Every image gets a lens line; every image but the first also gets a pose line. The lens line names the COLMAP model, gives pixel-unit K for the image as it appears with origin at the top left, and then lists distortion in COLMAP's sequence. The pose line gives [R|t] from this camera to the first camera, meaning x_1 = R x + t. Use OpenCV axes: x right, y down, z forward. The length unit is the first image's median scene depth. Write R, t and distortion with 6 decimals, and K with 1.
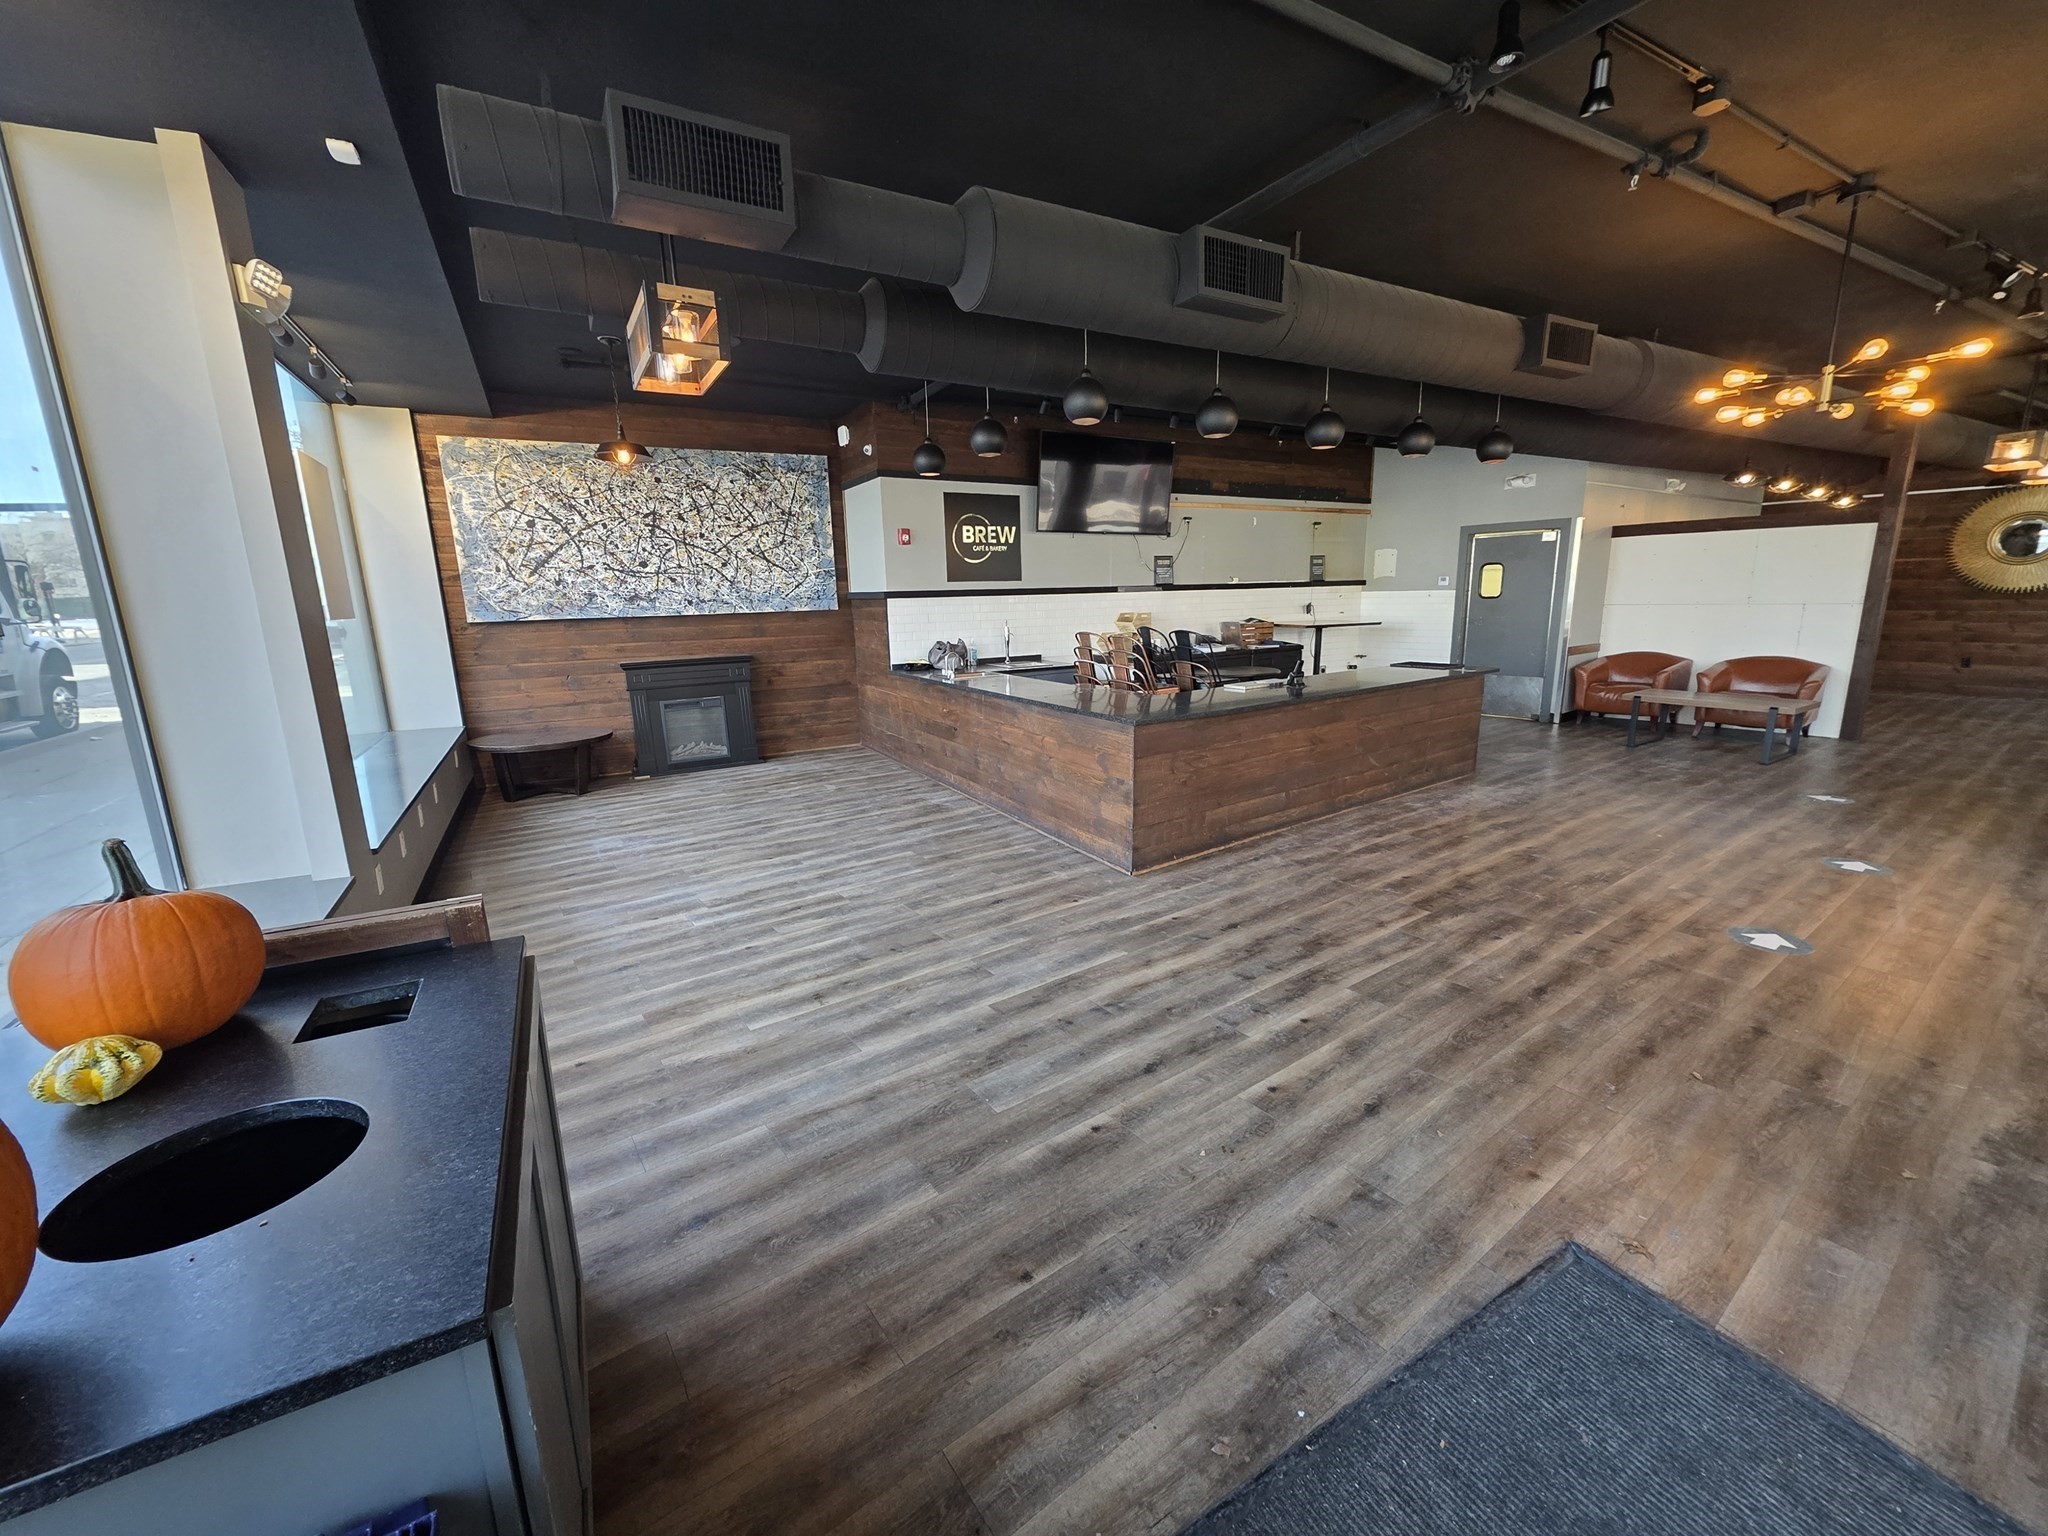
lens RADIAL K [[812.4, 0, 1028.5], [0, 812.4, 767.4], [0, 0, 1]] dist [0.002097, 0.000163]
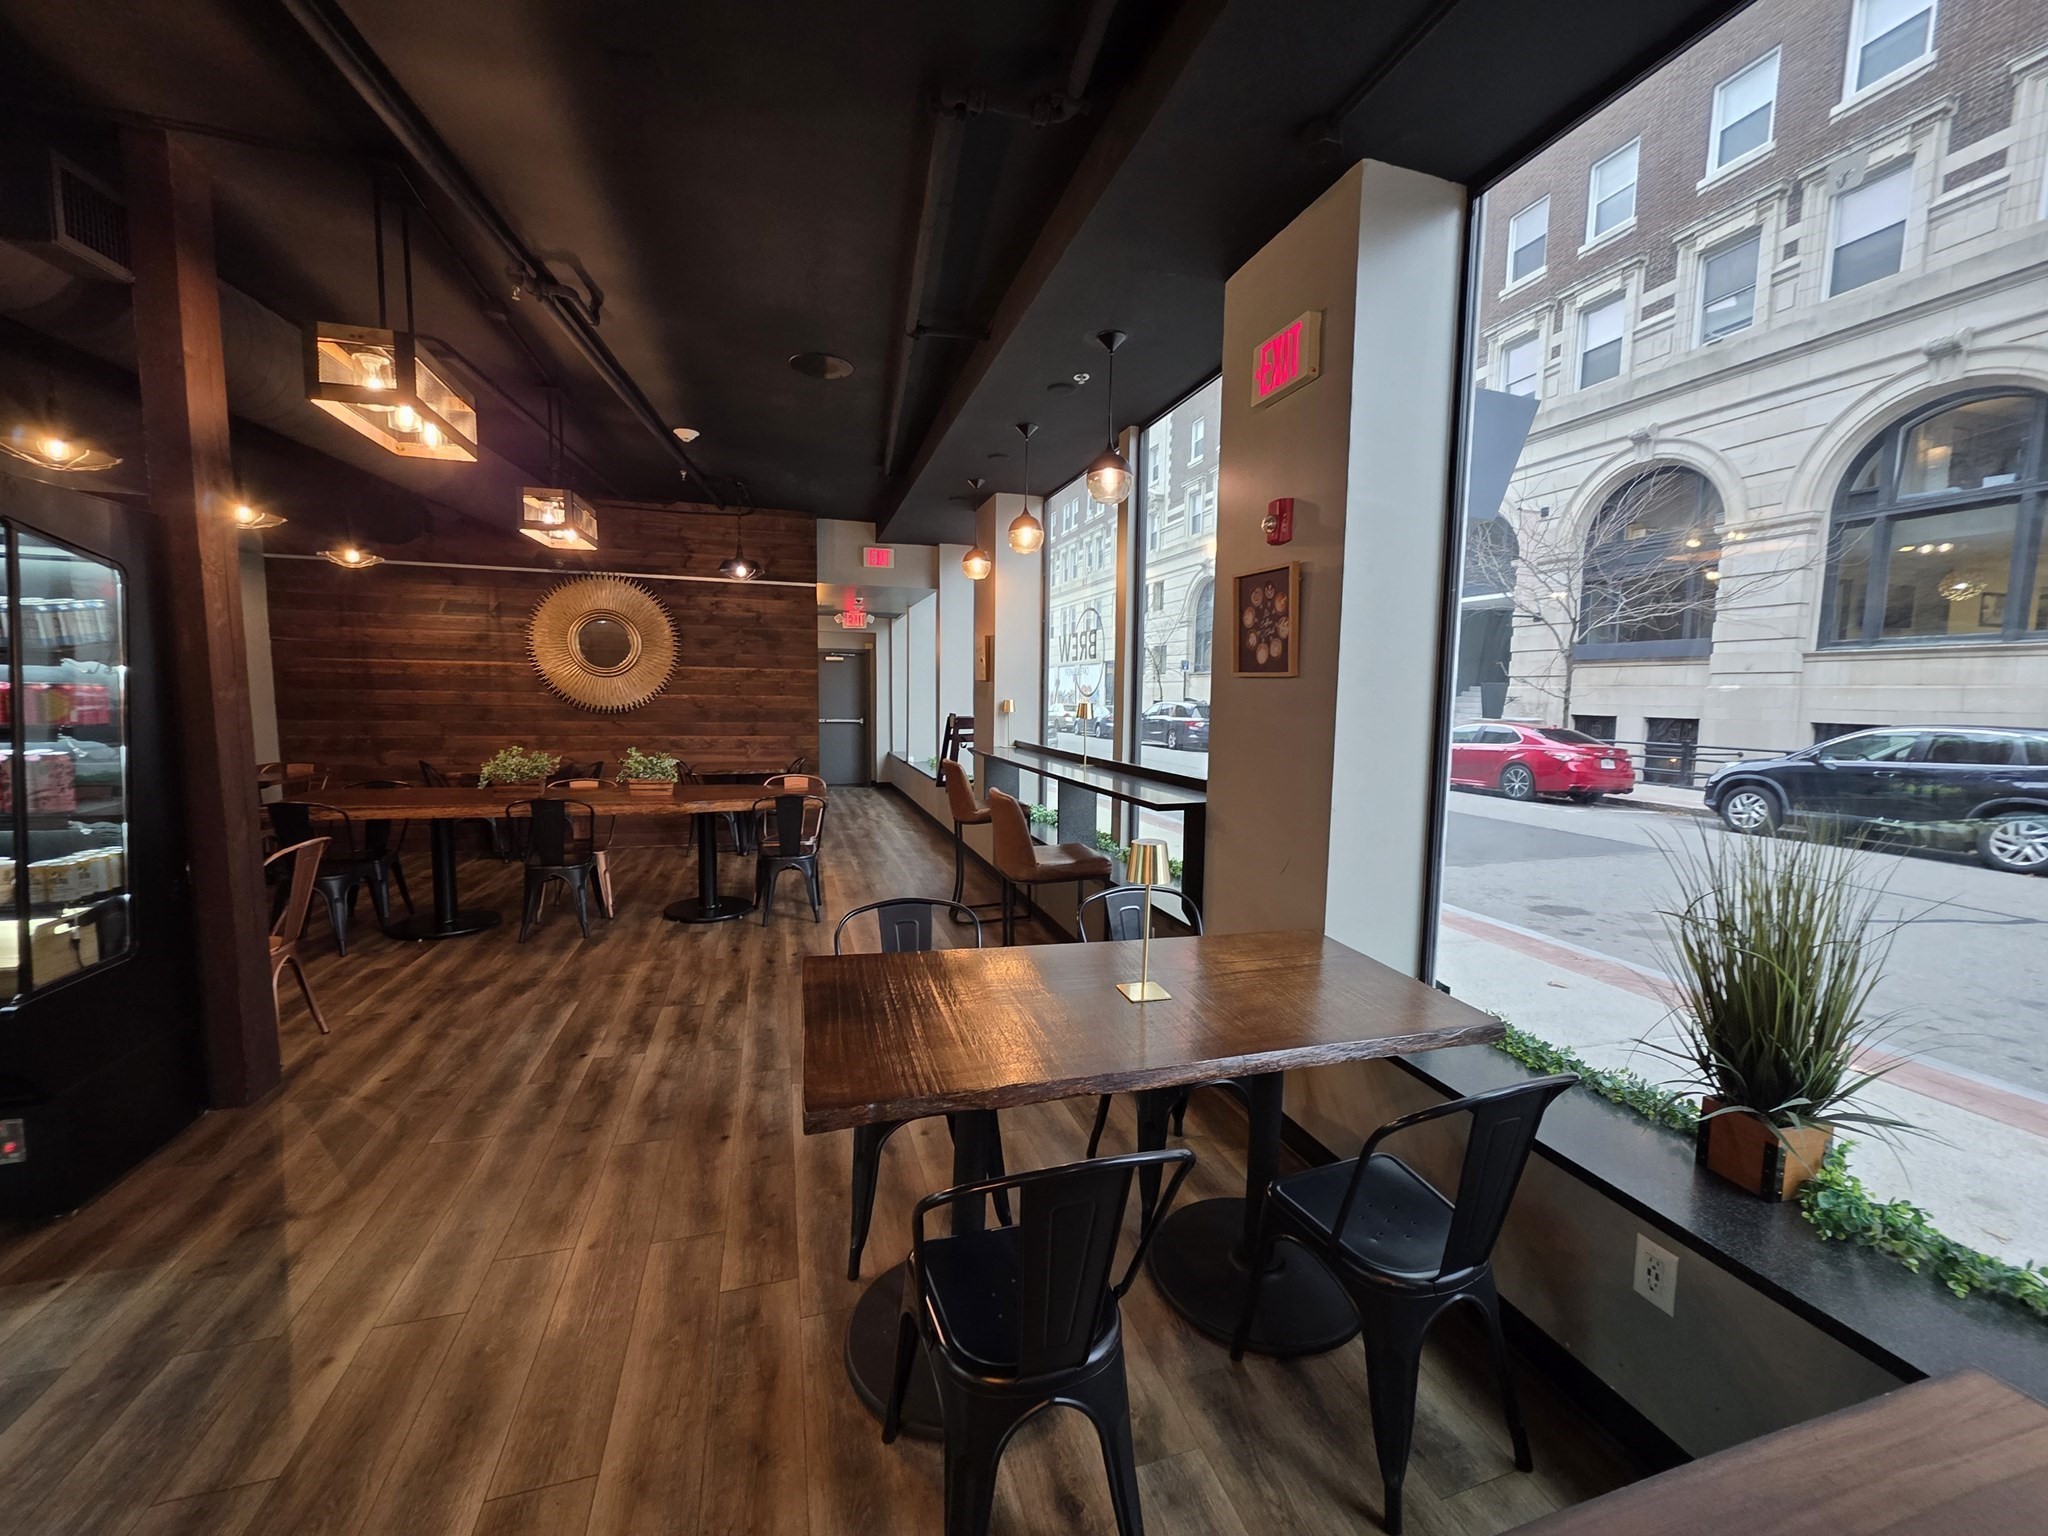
lens RADIAL K [[821.5, 0, 1036.3], [0, 821.5, 773.8], [0, 0, 1]] dist [0.001742, 0.000462]
pose [[0.305339, -0.067305, 0.949862, 0.806599], [0.178960, 0.983781, 0.012180, -0.129320], [-0.935276, 0.166269, 0.312432, 0.533124]]
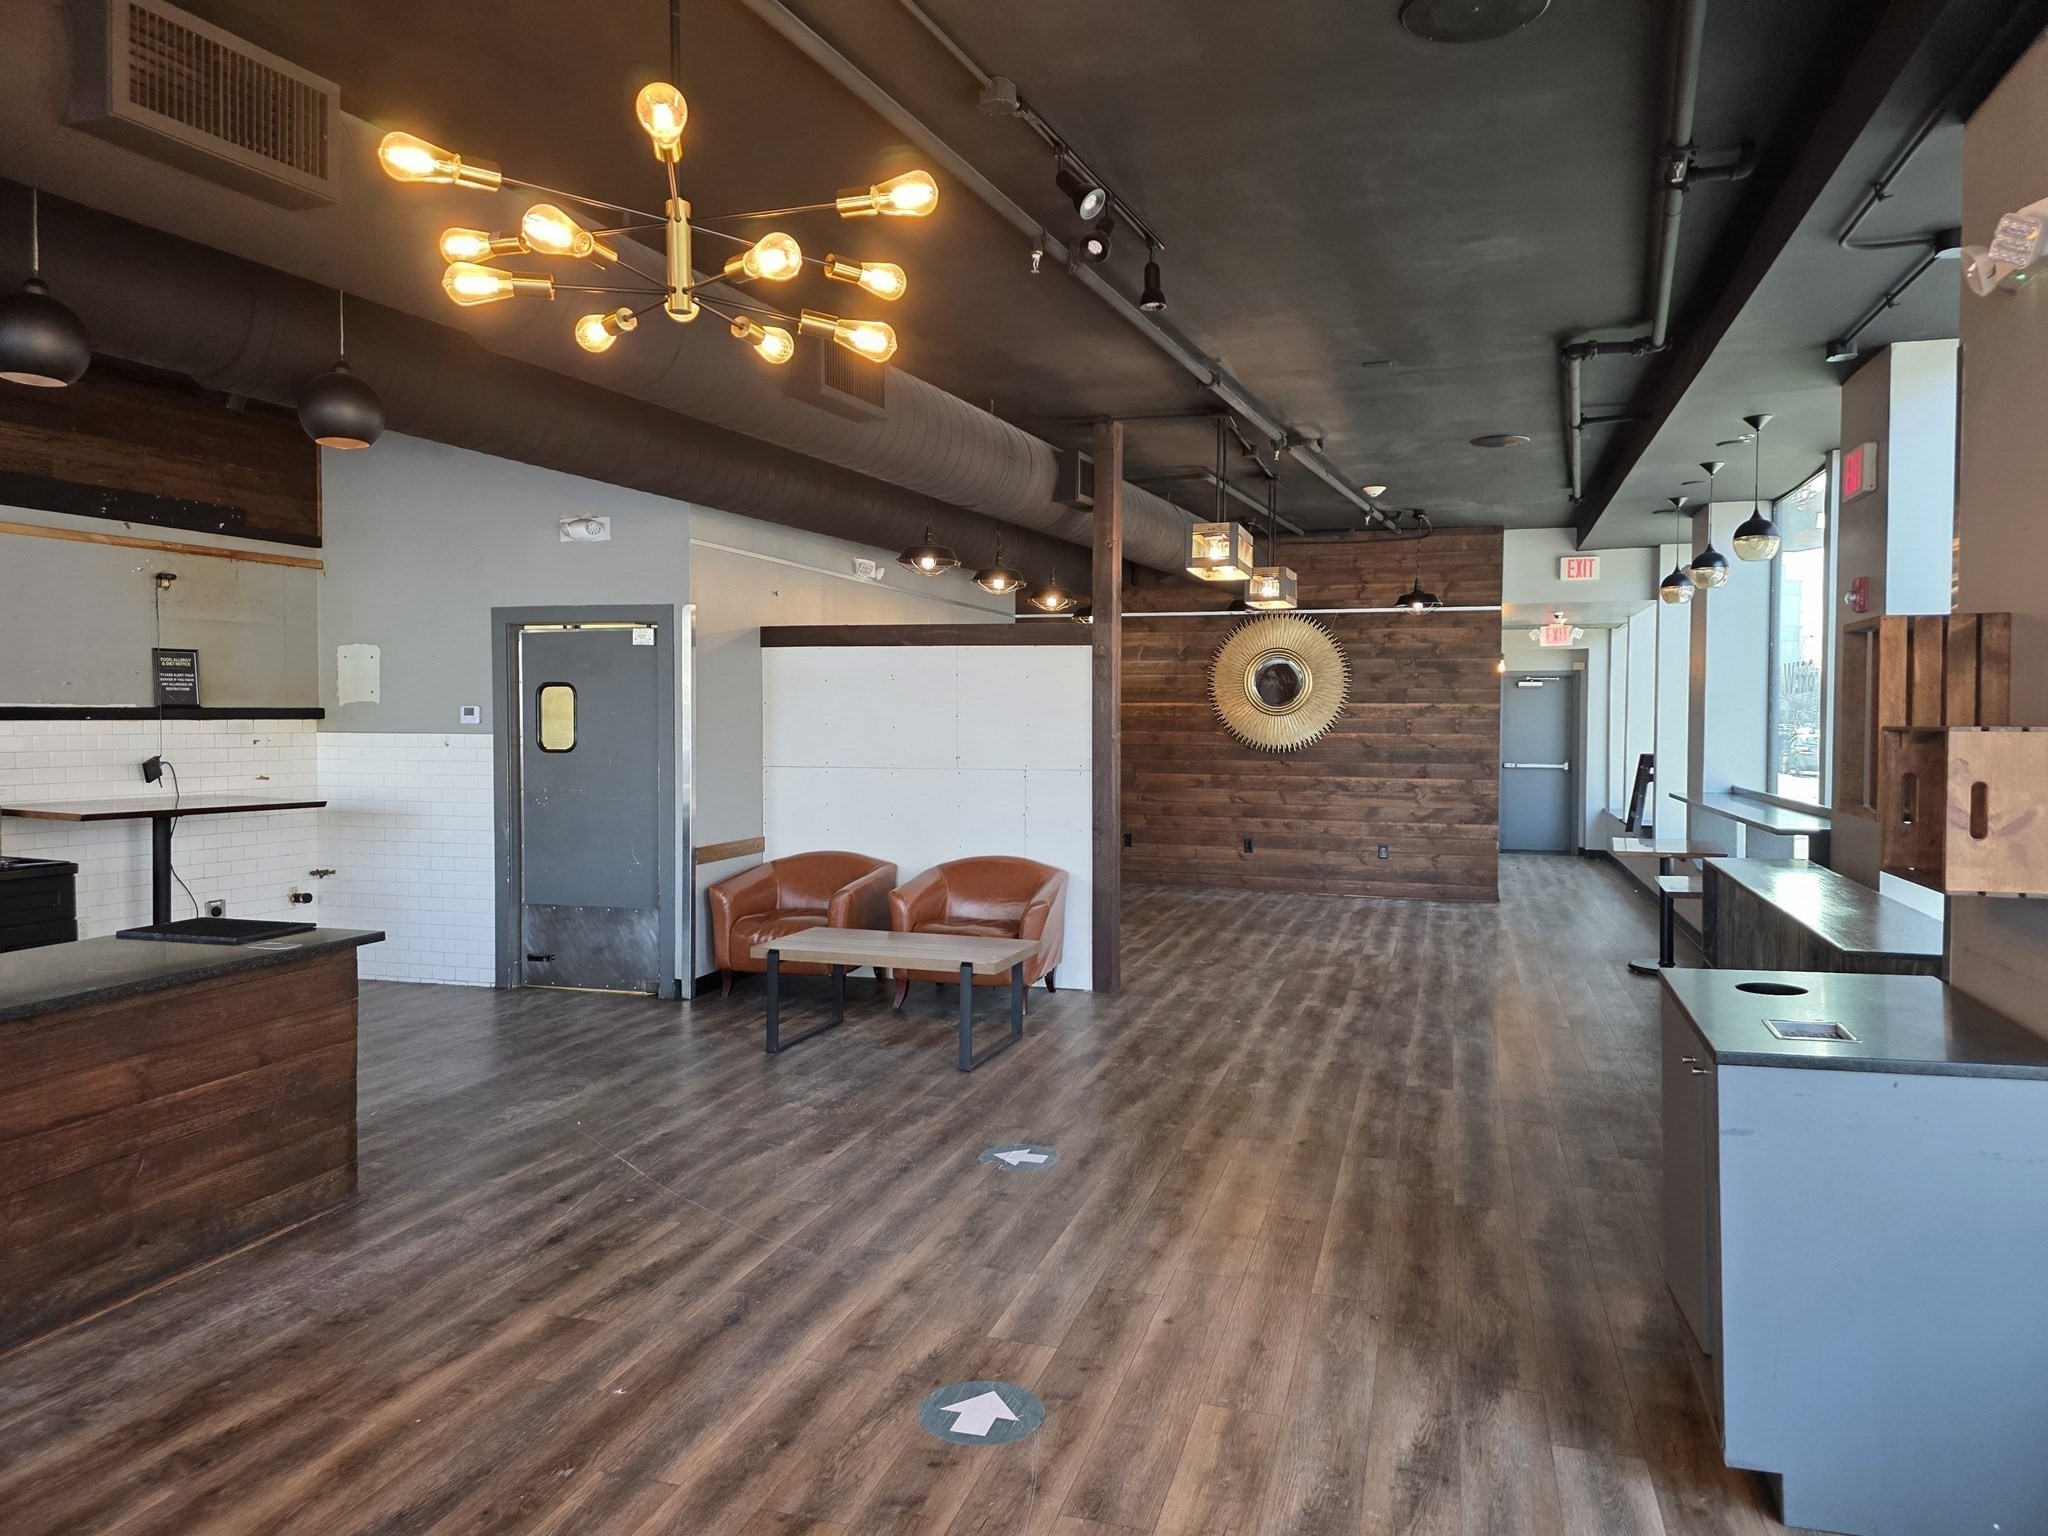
lens RADIAL K [[1367.4, 0, 1029.1], [0, 1367.4, 756.2], [0, 0, 1]] dist [0.037054, -0.003698]
pose [[0.792413, 0.009079, 0.609917, 0.360792], [0.105878, 0.982665, -0.152185, -0.060354], [-0.600726, 0.185170, 0.777715, 0.223298]]
